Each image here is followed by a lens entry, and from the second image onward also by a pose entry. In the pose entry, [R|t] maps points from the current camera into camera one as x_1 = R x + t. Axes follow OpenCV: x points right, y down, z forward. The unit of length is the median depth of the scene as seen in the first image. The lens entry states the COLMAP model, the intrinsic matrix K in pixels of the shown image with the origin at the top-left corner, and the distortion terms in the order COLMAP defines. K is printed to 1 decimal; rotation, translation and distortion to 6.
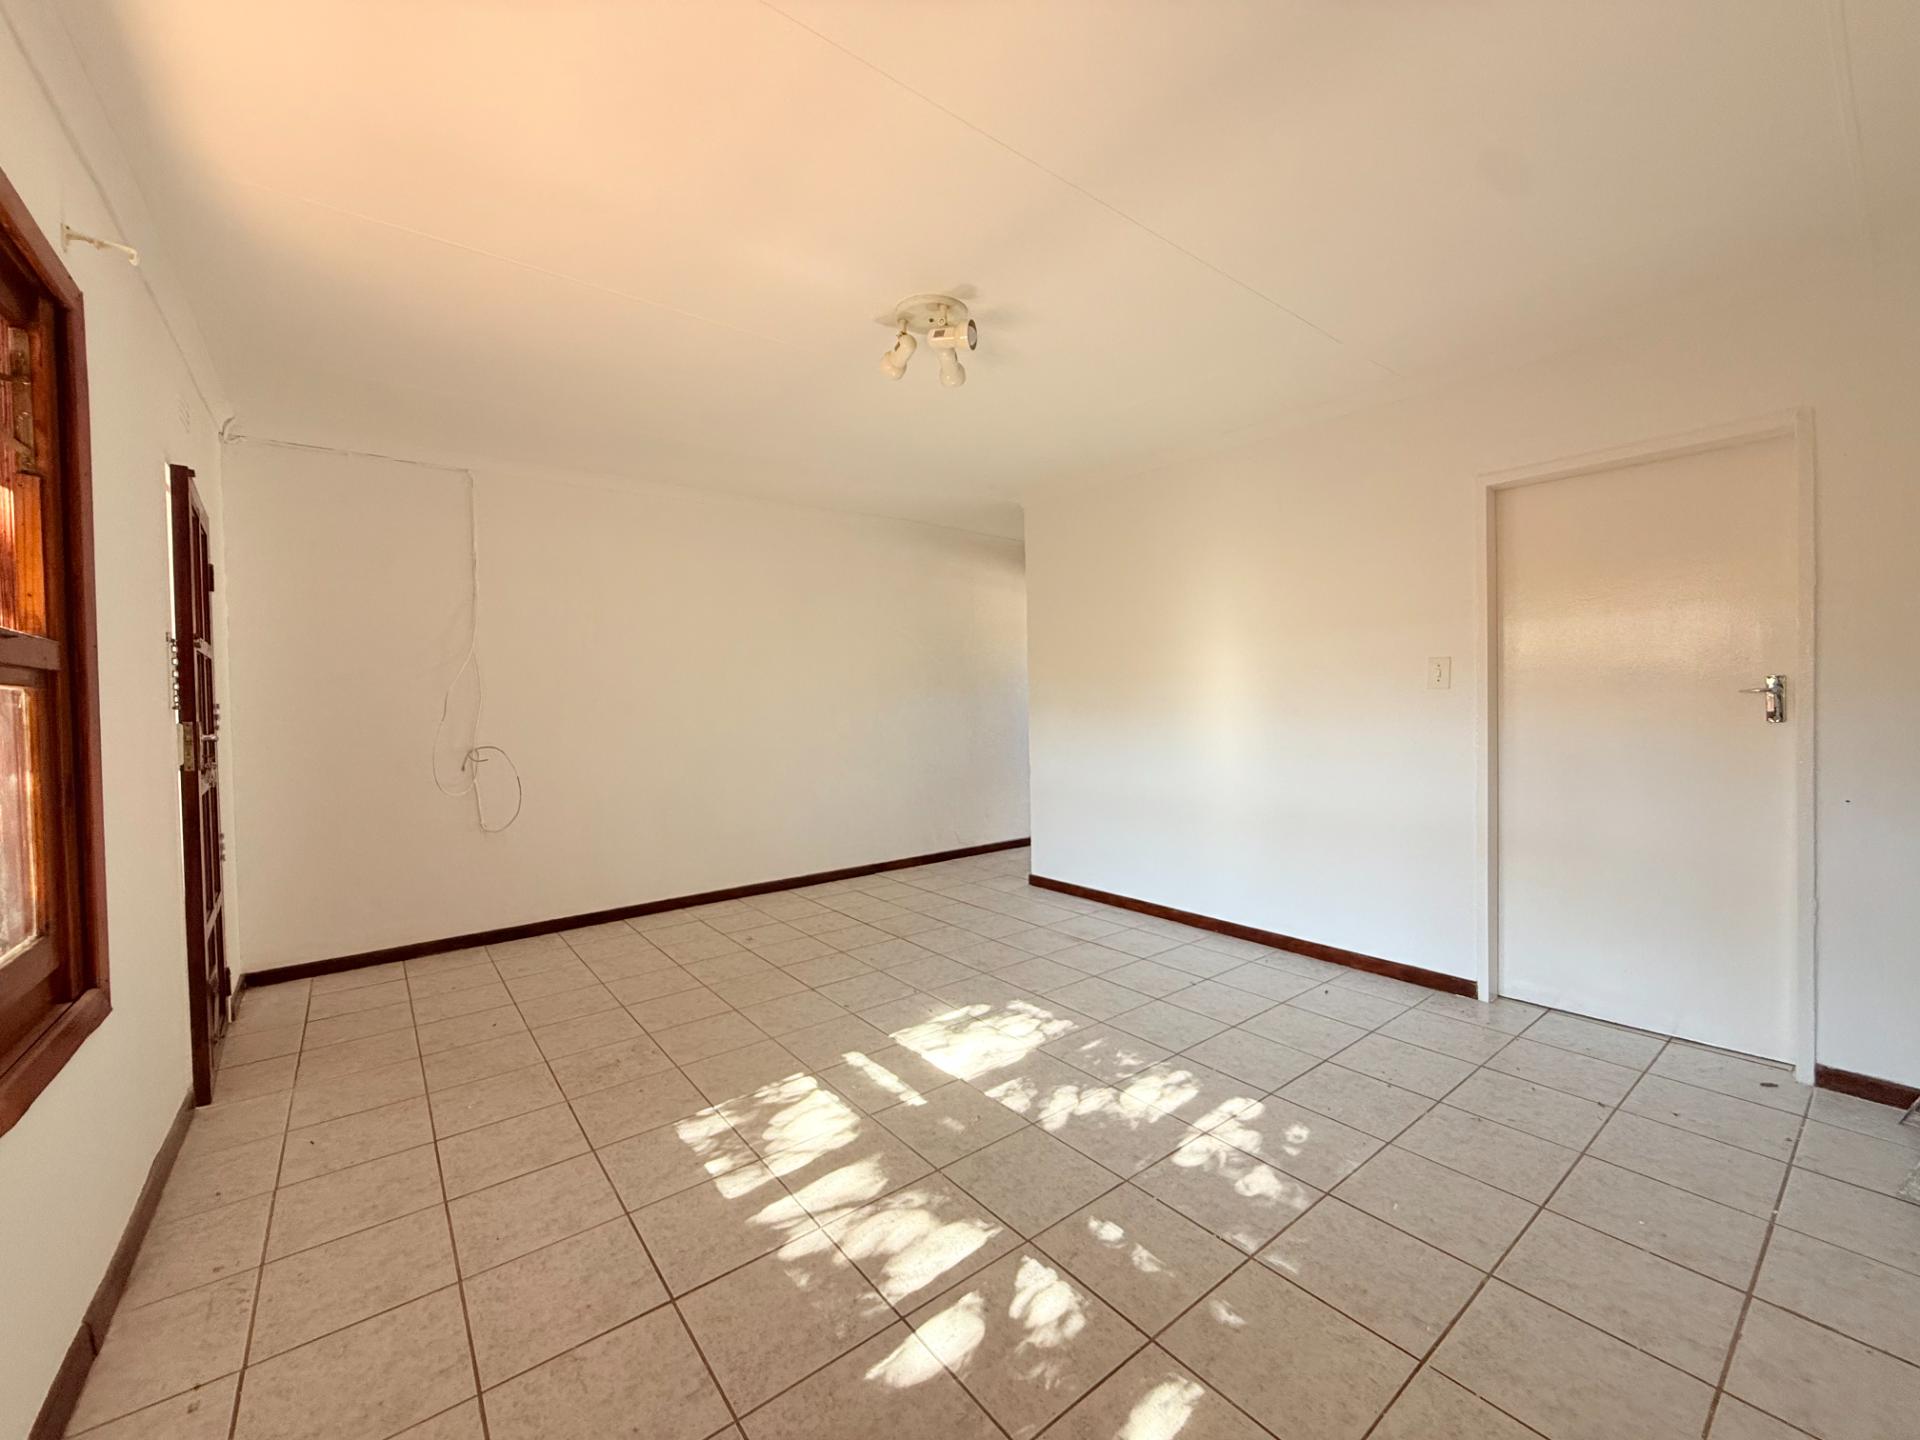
lens RADIAL K [[759.2, 0, 957.4], [0, 759.2, 726.4], [0, 0, 1]] dist [-0.004241, 0.000942]
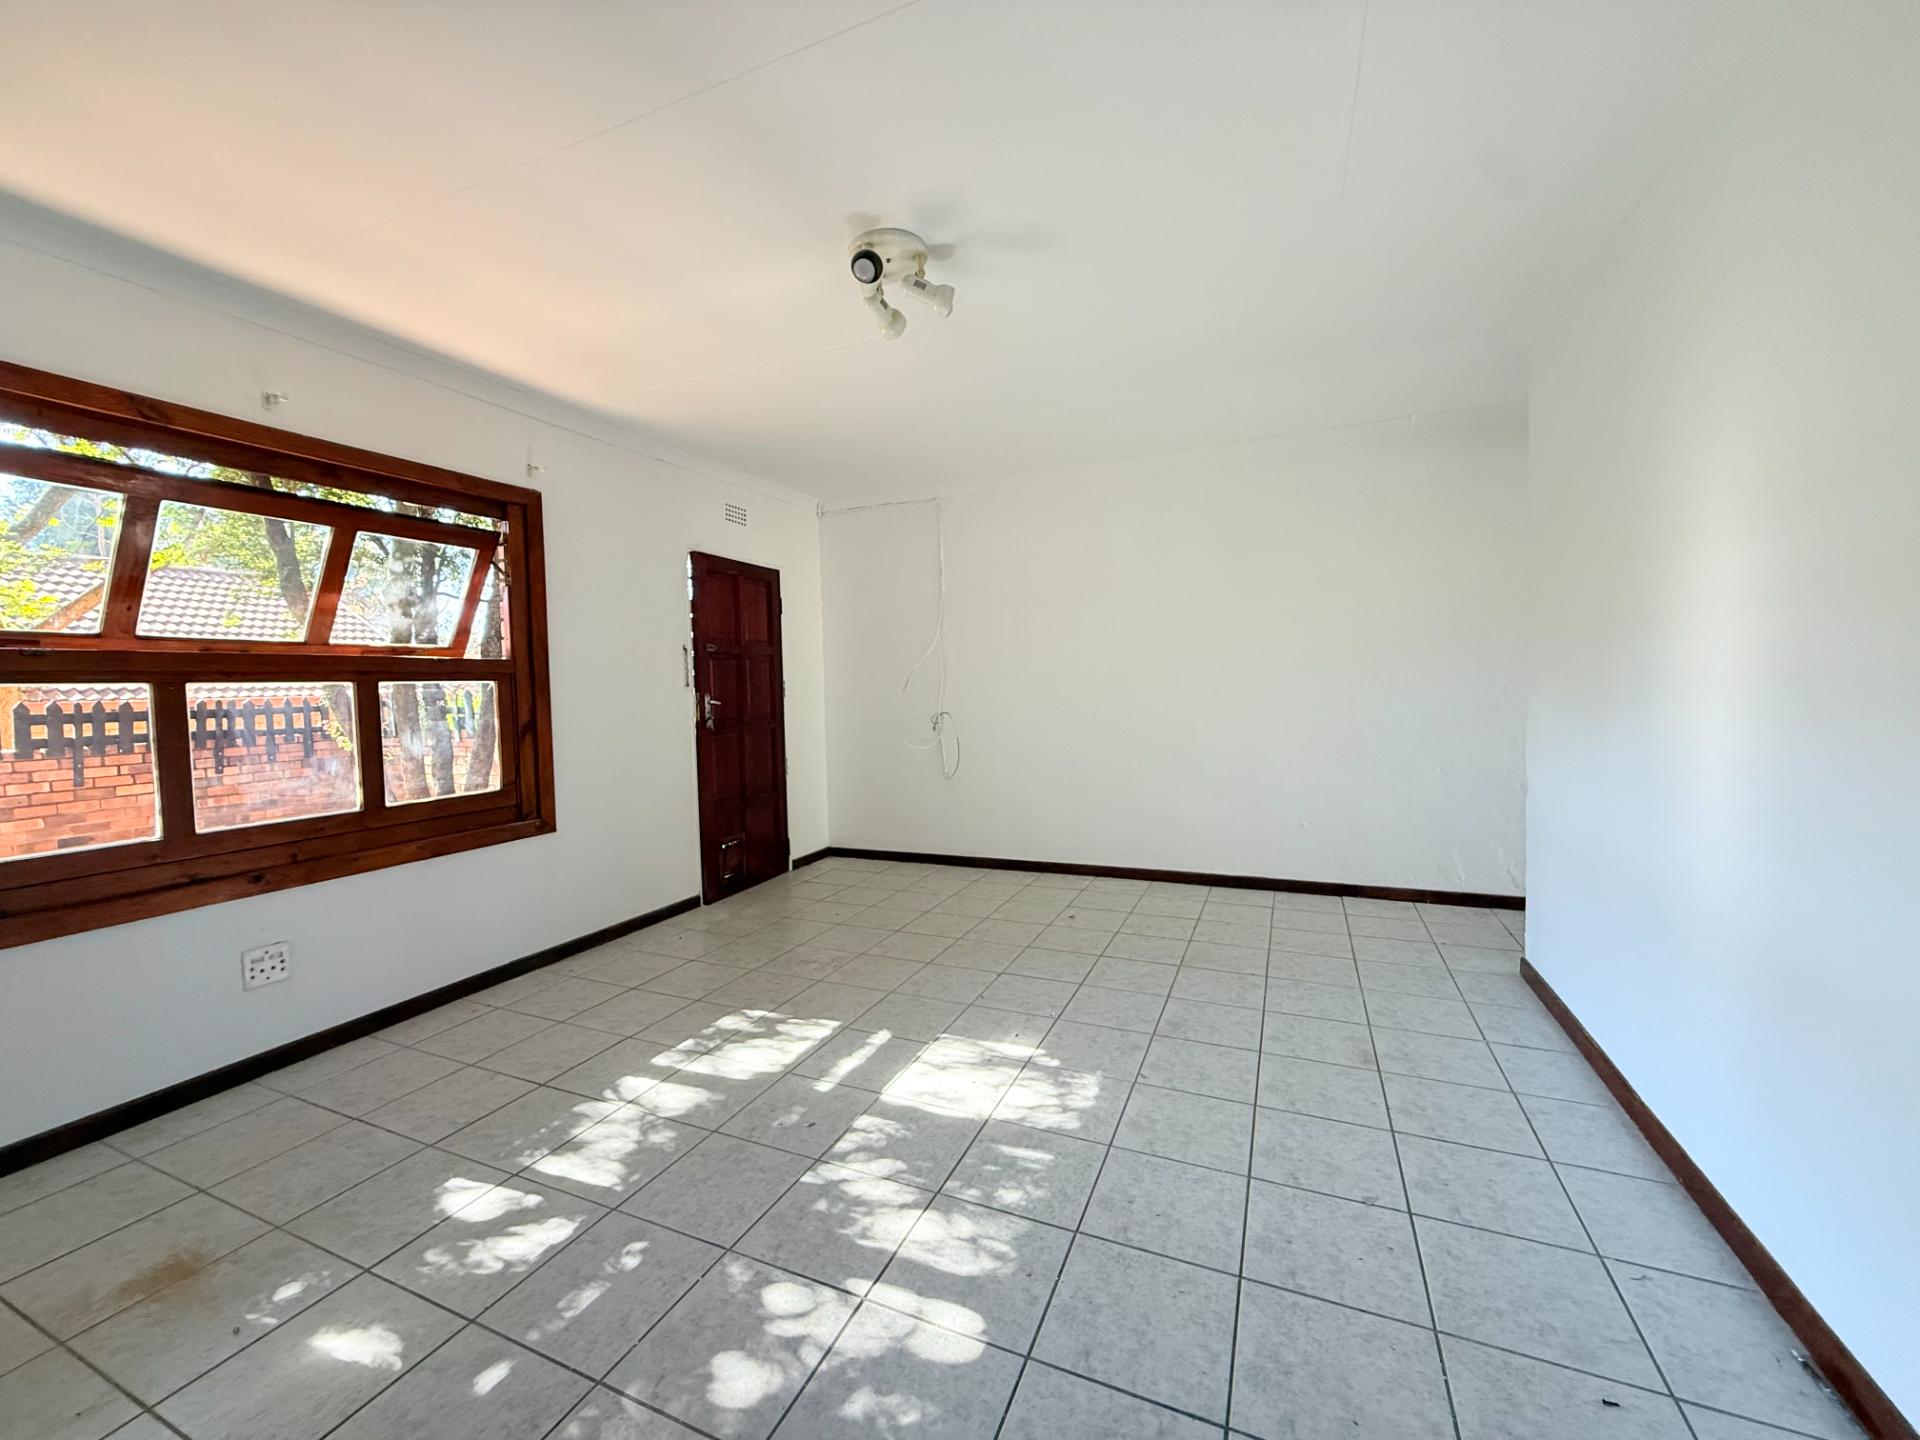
lens RADIAL K [[759.2, 0, 957.7], [0, 759.2, 719.1], [0, 0, 1]] dist [-0.004241, 0.000942]
pose [[0.474873, 0.049411, -0.878666, 0.919150], [-0.013102, 0.998709, 0.049080, -0.044778], [0.879957, -0.011795, 0.474907, 0.712250]]
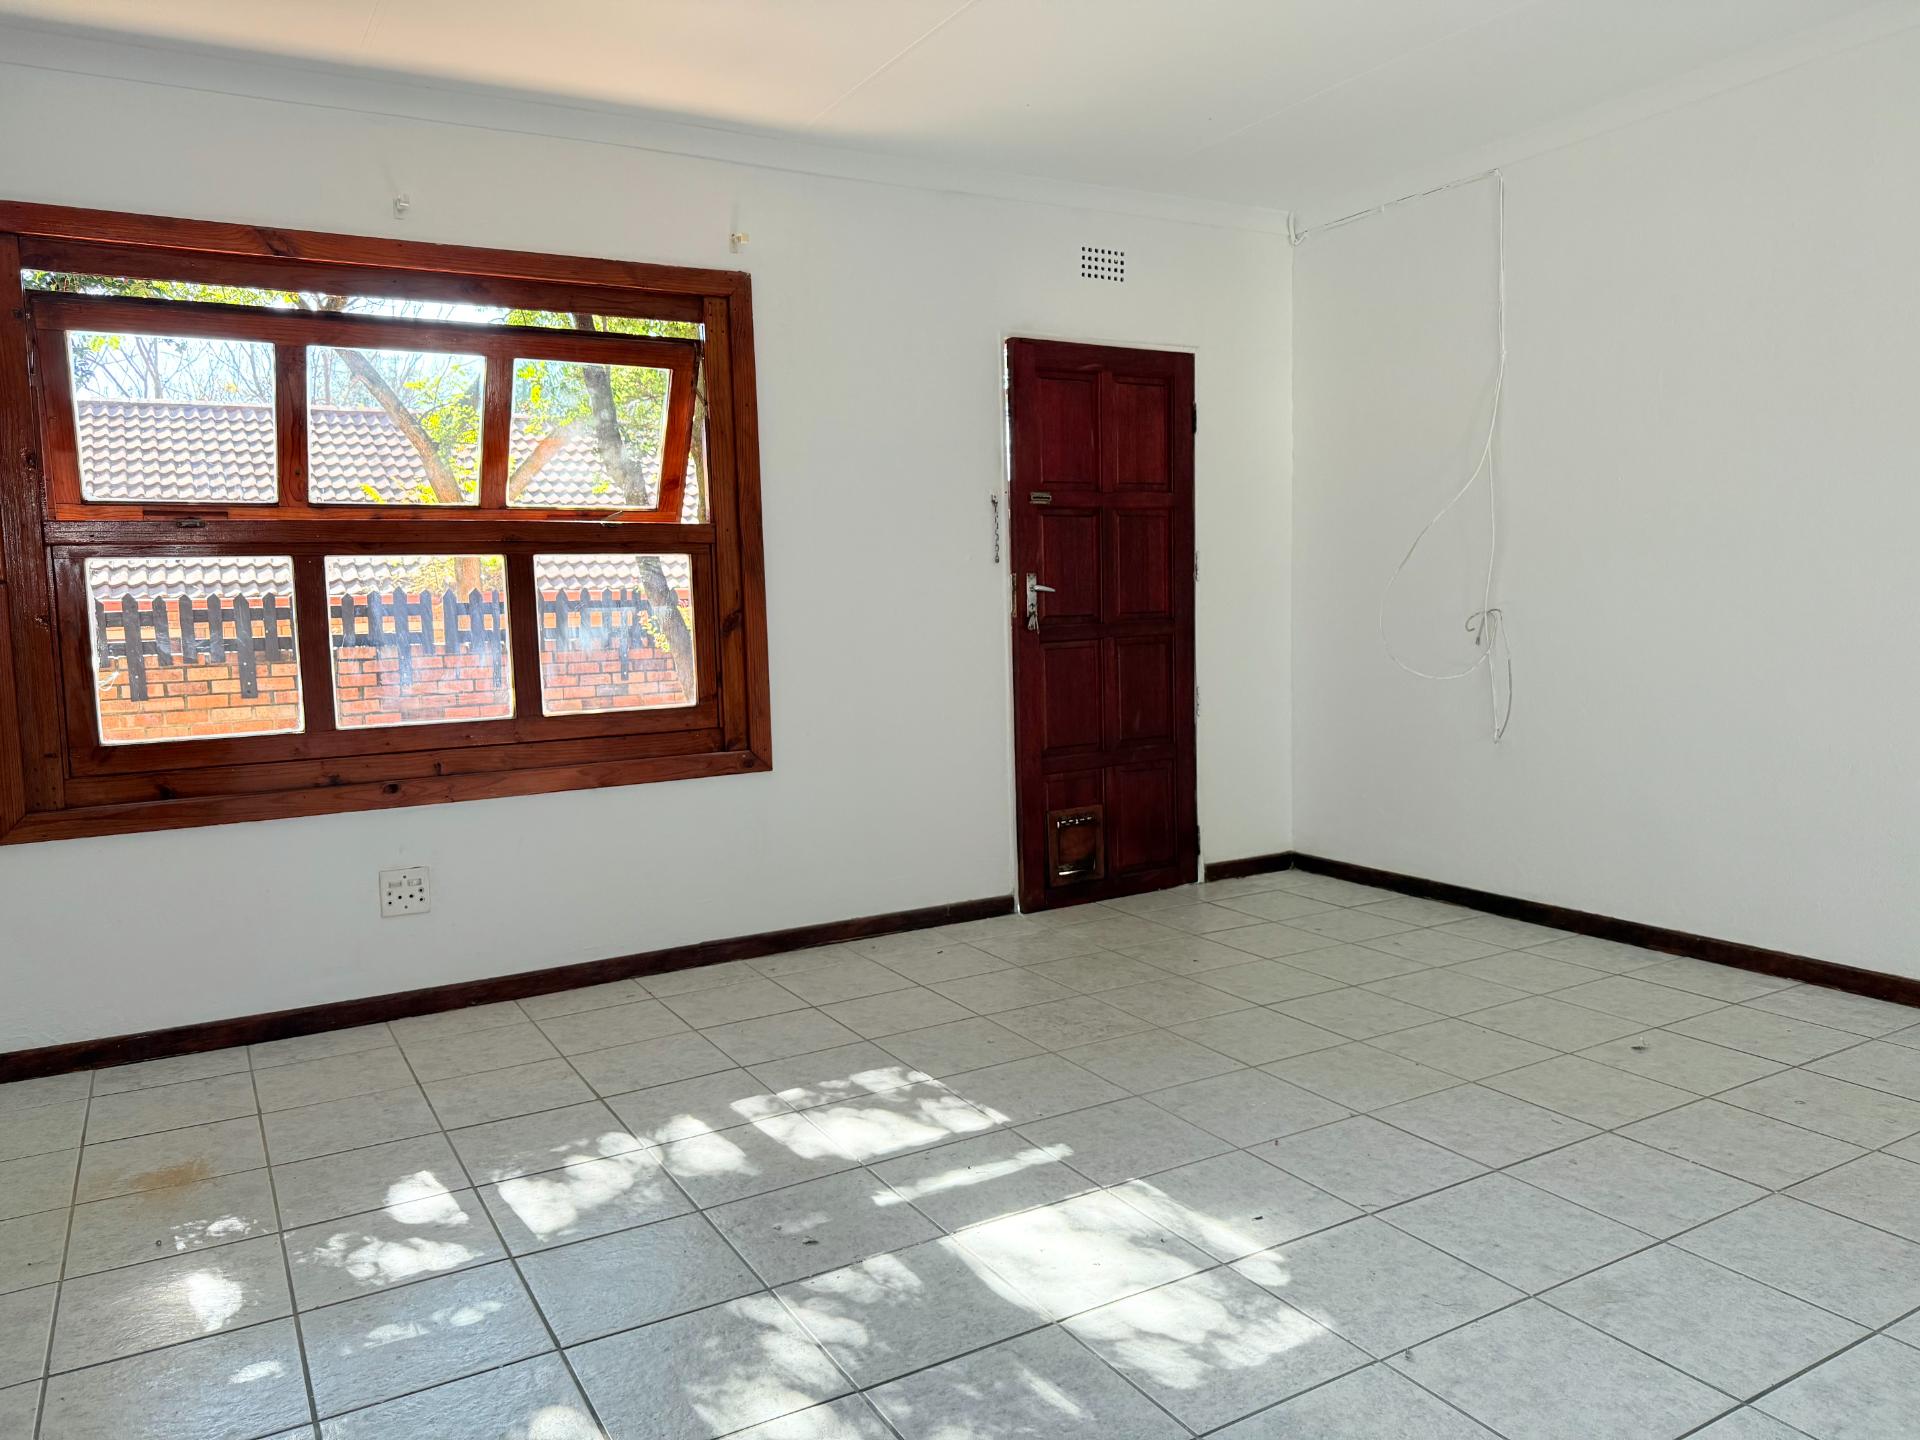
lens RADIAL K [[1348.1, 0, 967.5], [0, 1348.1, 722.3], [0, 0, 1]] dist [0.046548, -0.055633]
pose [[-0.132711, 0.121248, -0.983711, 1.021773], [-0.000912, 0.992474, 0.122451, -0.032591], [0.991154, 0.017148, -0.131602, 1.249639]]
